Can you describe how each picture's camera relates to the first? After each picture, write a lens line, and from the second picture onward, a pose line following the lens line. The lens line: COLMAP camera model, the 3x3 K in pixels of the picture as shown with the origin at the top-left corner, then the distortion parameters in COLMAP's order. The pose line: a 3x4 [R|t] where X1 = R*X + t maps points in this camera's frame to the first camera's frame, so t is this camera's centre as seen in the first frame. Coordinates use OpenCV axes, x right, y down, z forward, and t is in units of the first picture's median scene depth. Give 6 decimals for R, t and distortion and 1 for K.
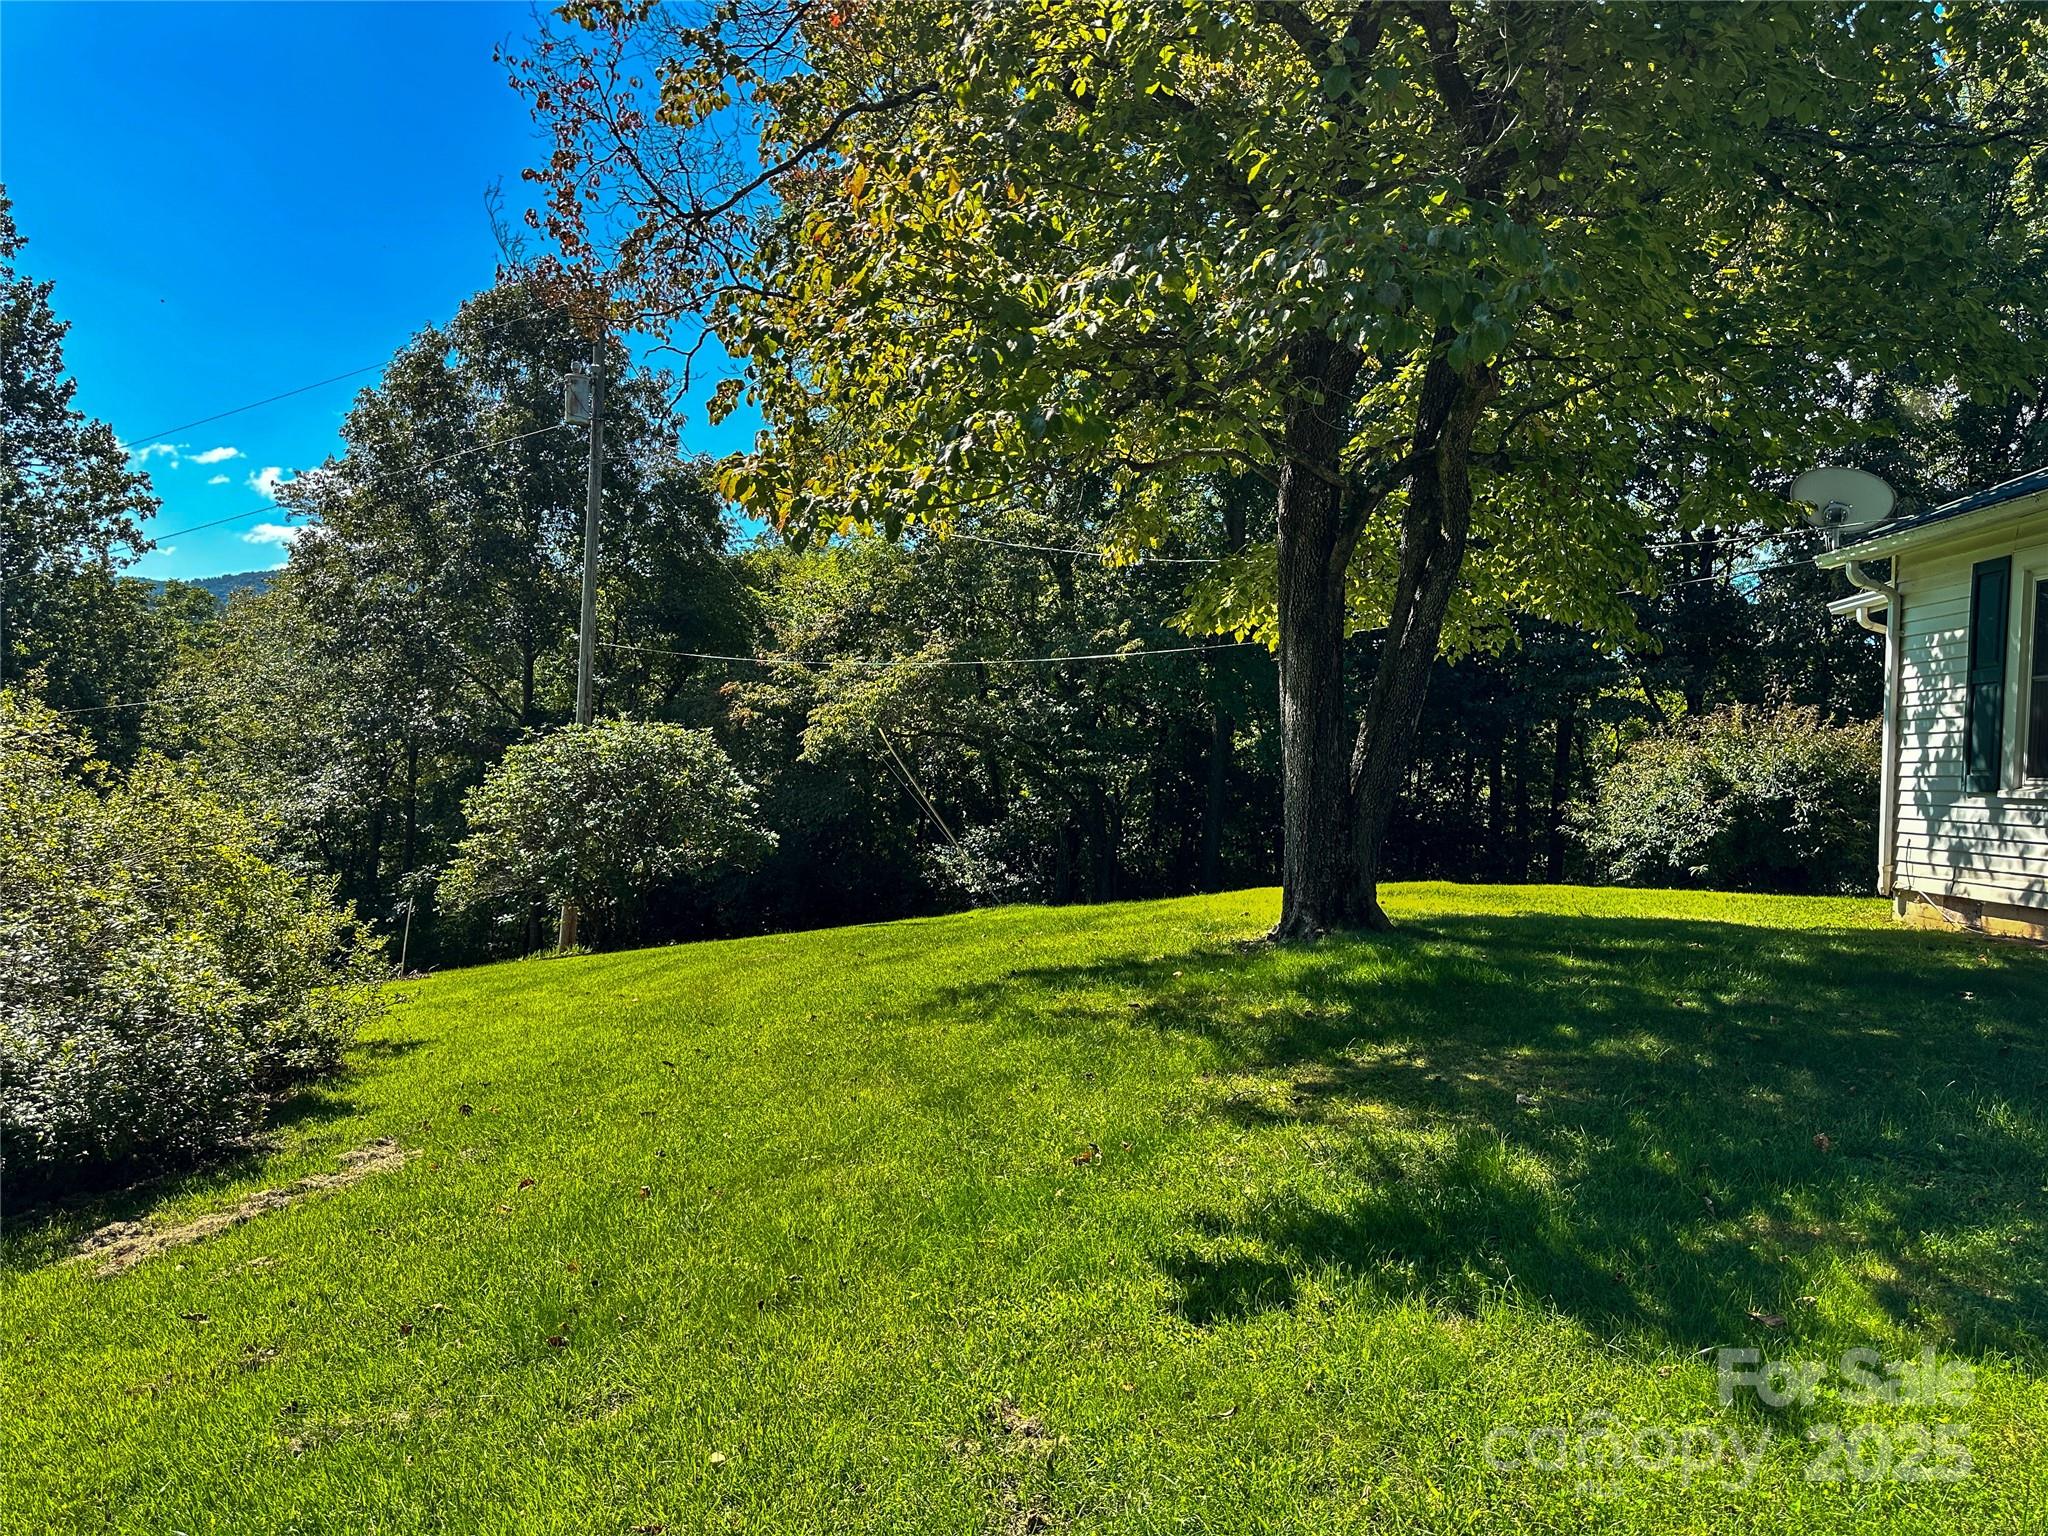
lens RADIAL K [[1453.6, 0, 1014.6], [0, 1453.6, 760.3], [0, 0, 1]] dist [0.016719, -0.020749]
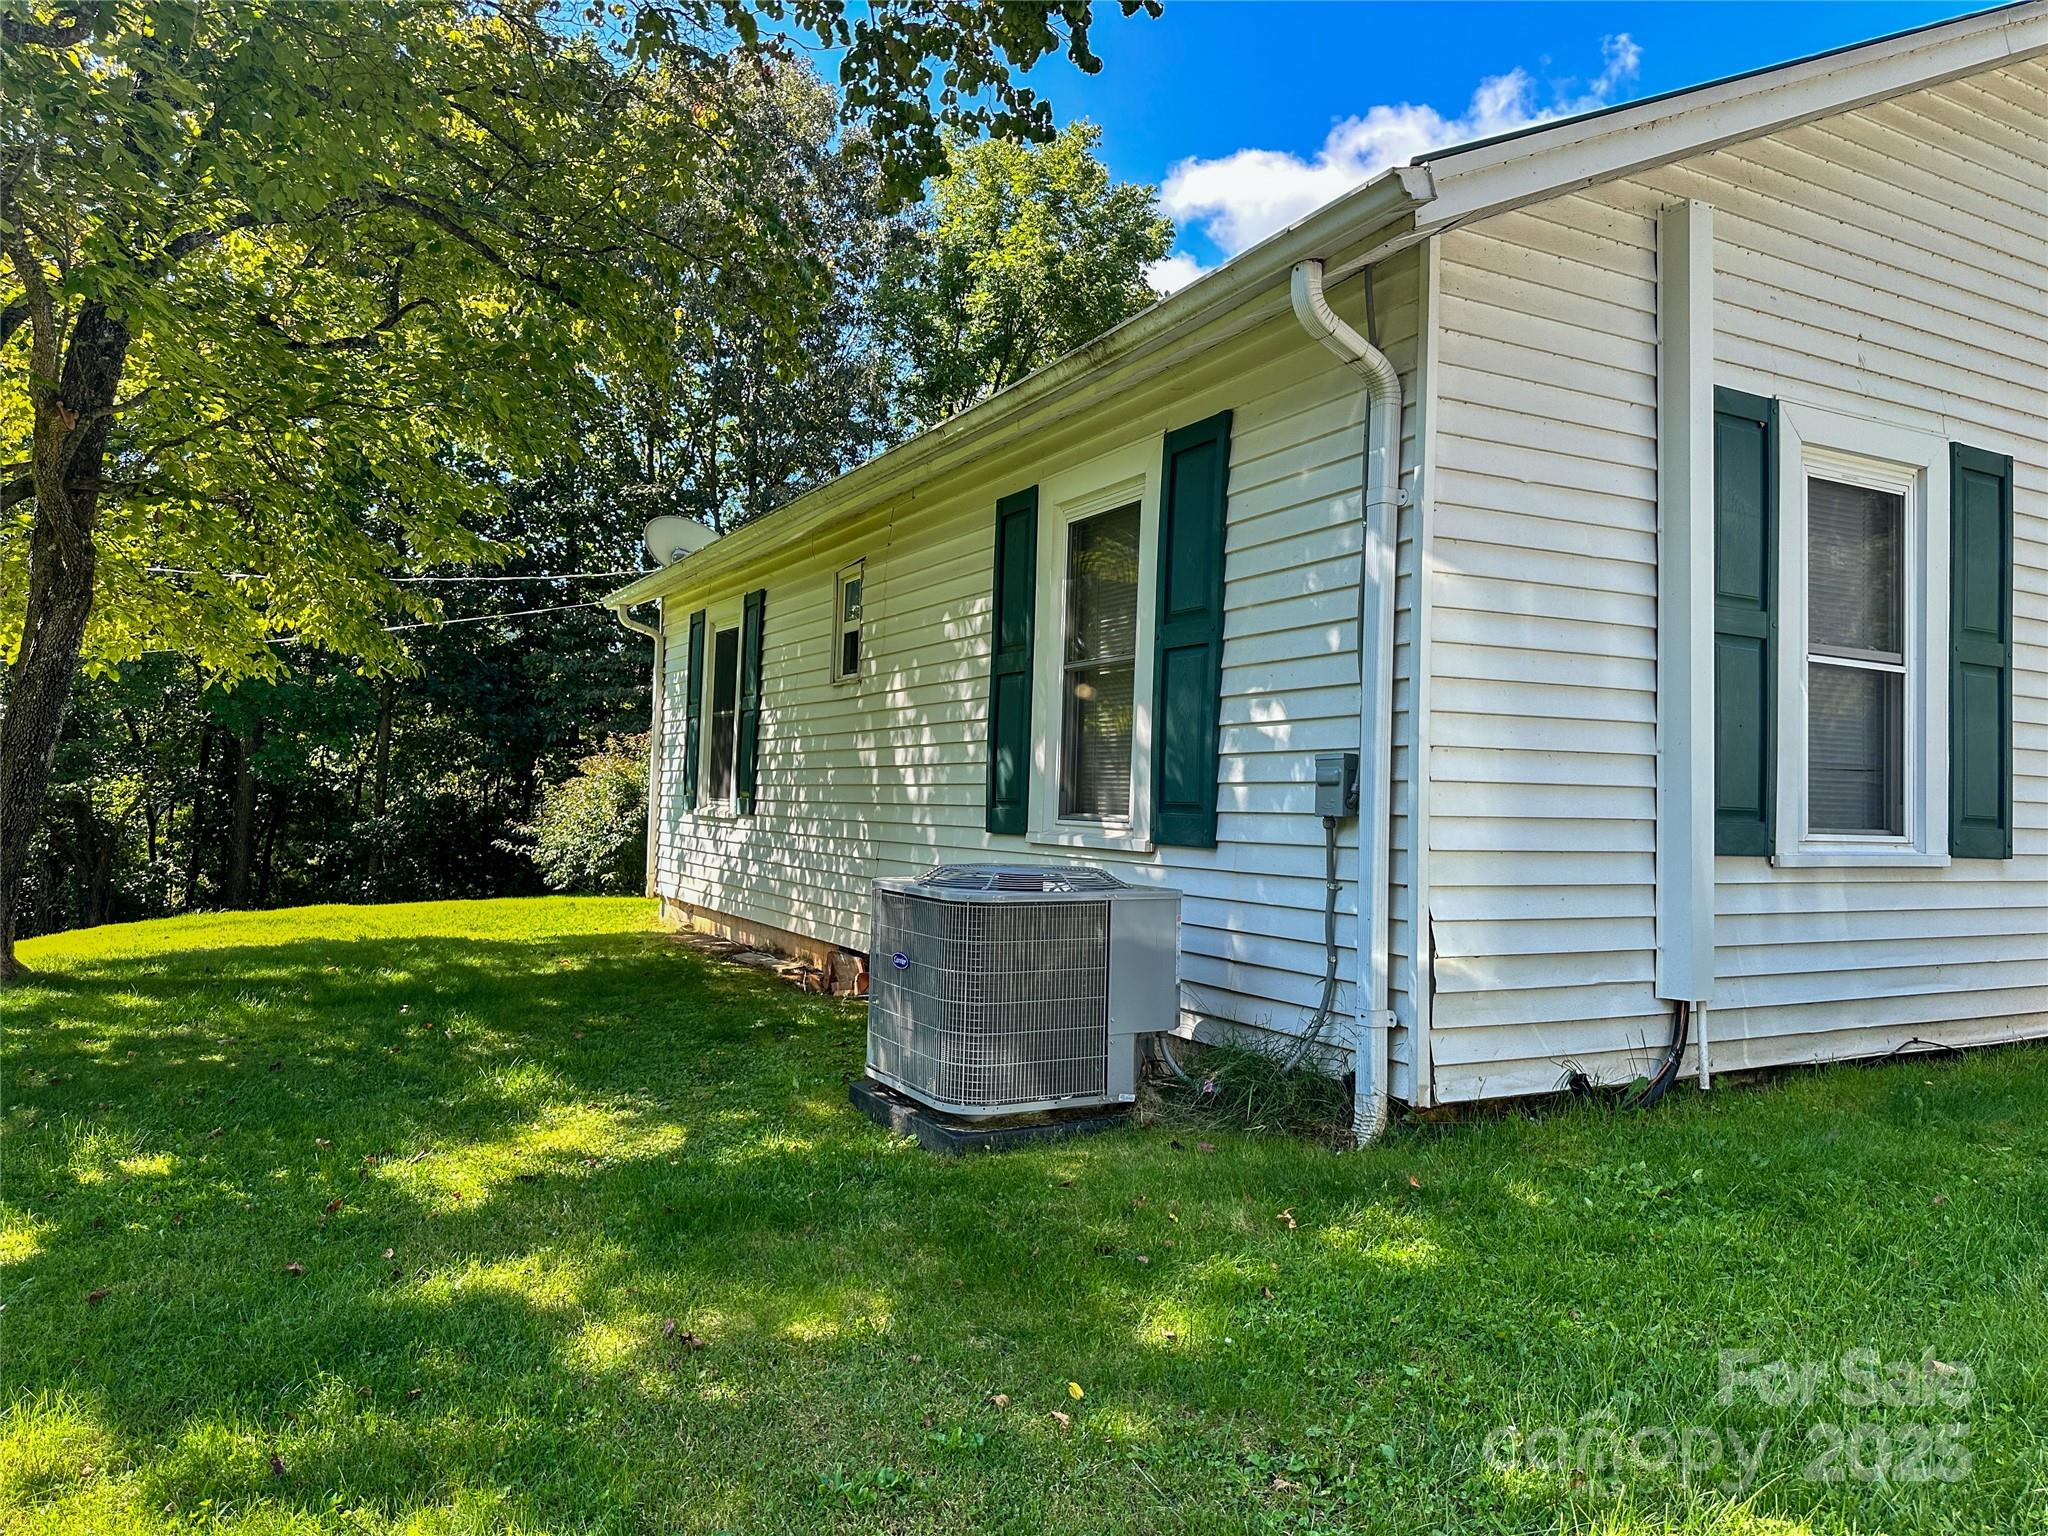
lens RADIAL K [[1453.6, 0, 1019.8], [0, 1453.6, 767.3], [0, 0, 1]] dist [0.016719, -0.020749]
pose [[0.864836, -0.010888, 0.501937, 0.291815], [0.008655, 0.999940, 0.006778, -0.016747], [-0.501981, -0.001518, 0.864878, -0.130086]]
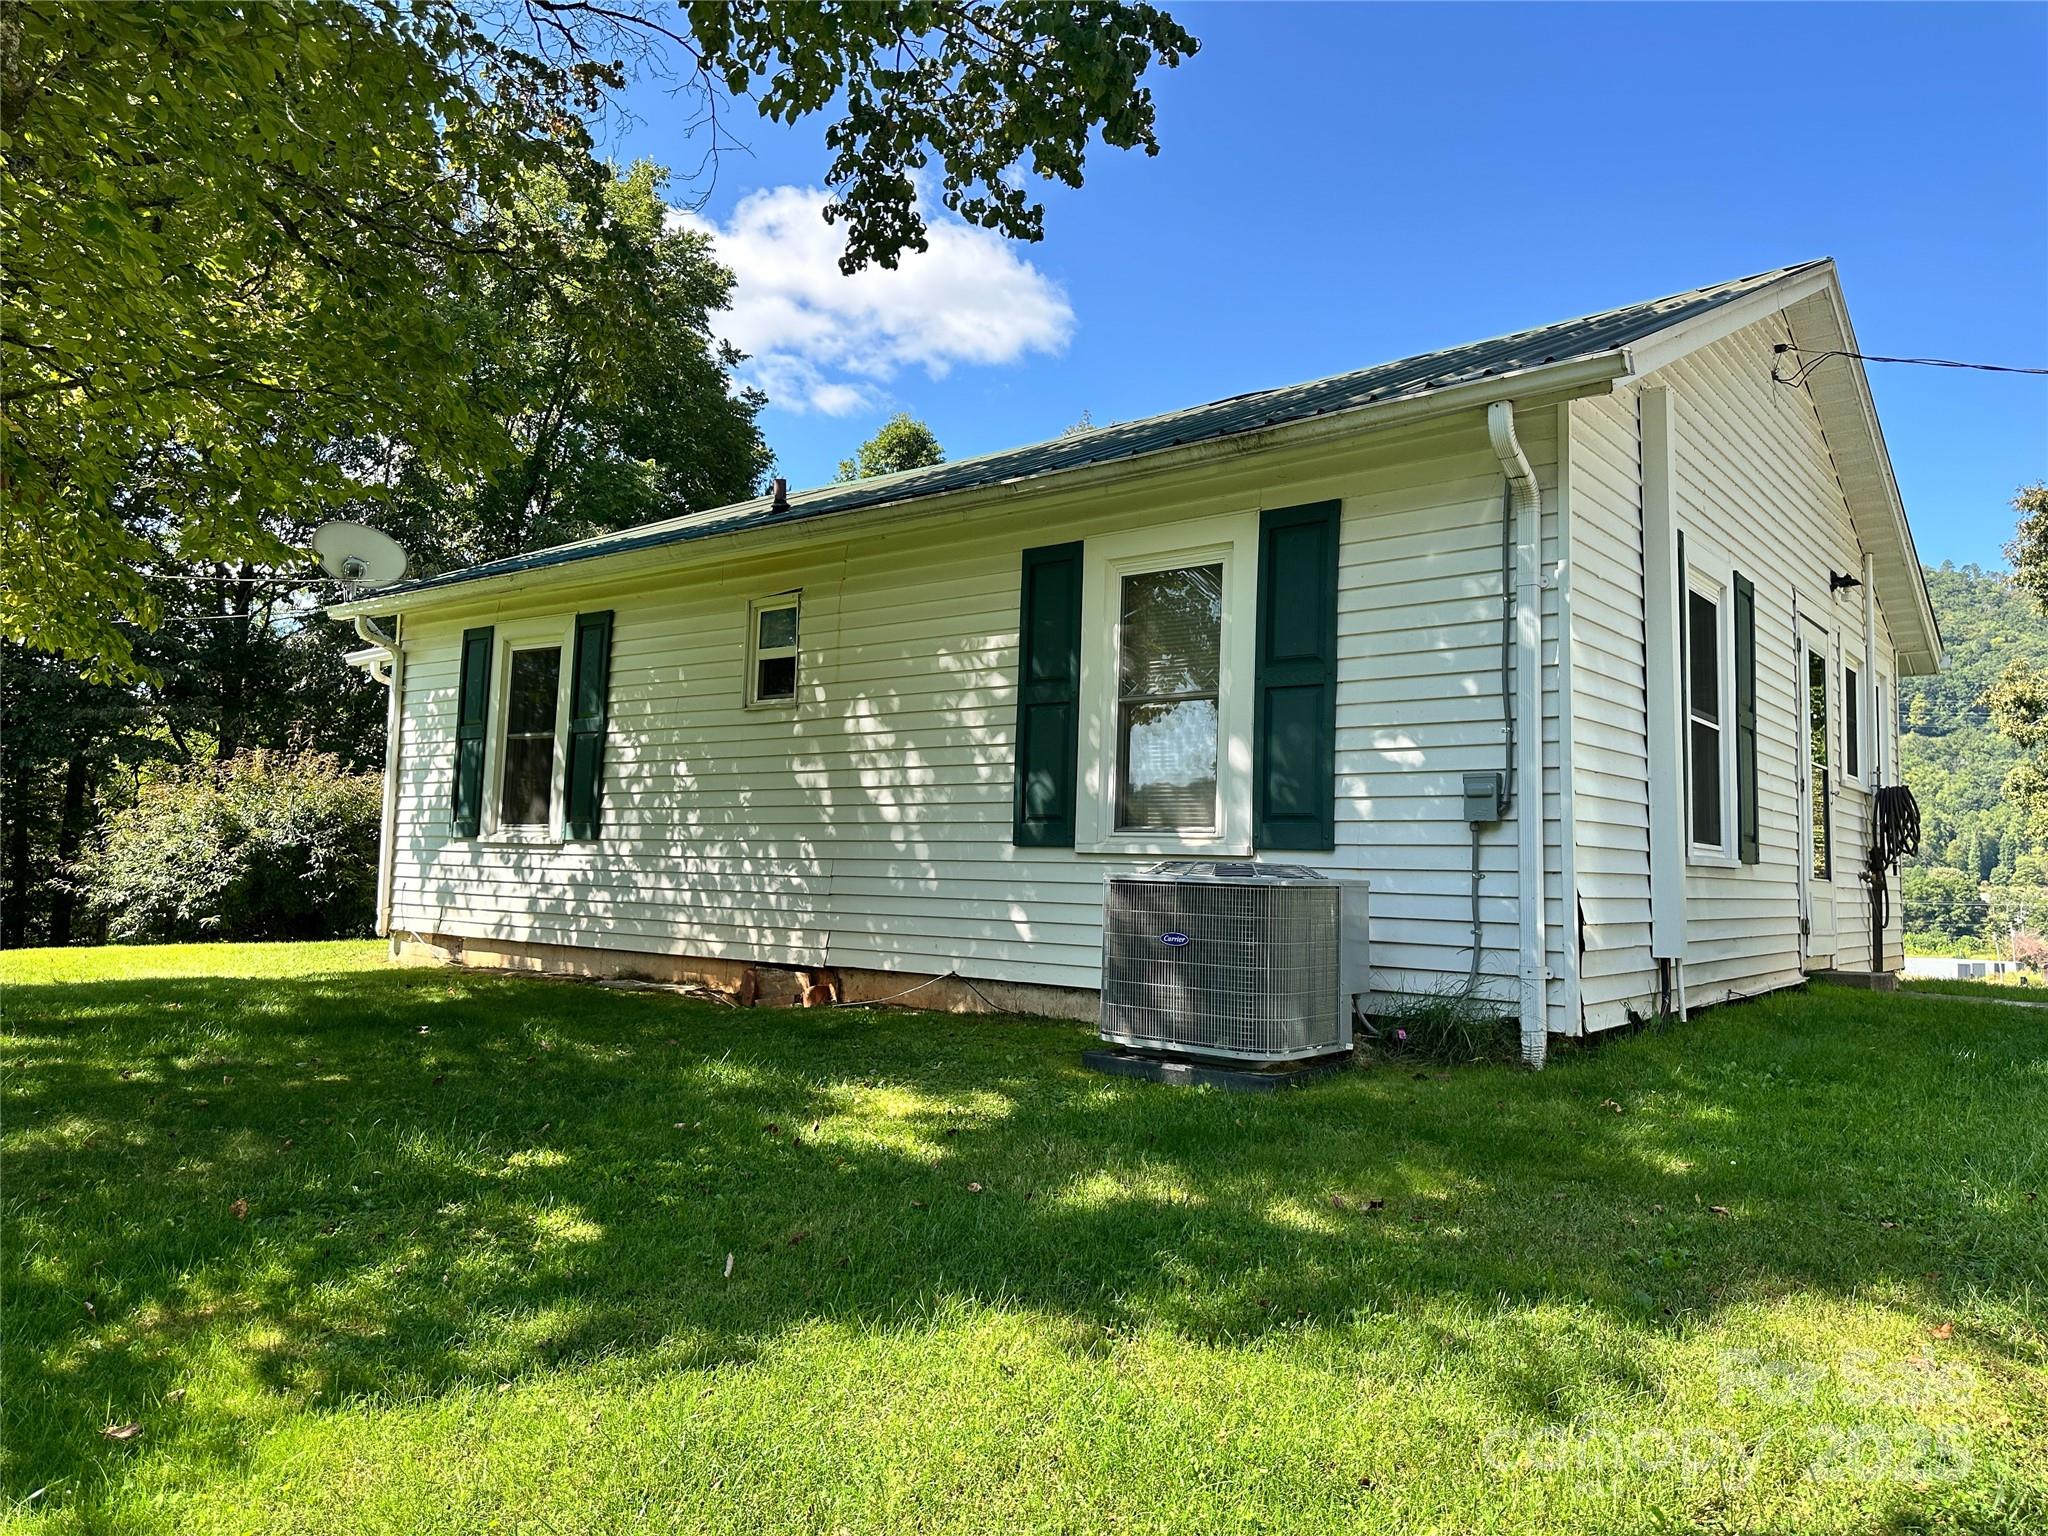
lens RADIAL K [[1453.6, 0, 1034.2], [0, 1453.6, 752.9], [0, 0, 1]] dist [0.016719, -0.020749]
pose [[0.594553, 0.036077, 0.803247, 0.032330], [-0.007115, 0.999190, -0.039610, -0.001205], [-0.804025, 0.017835, 0.594328, 0.001523]]
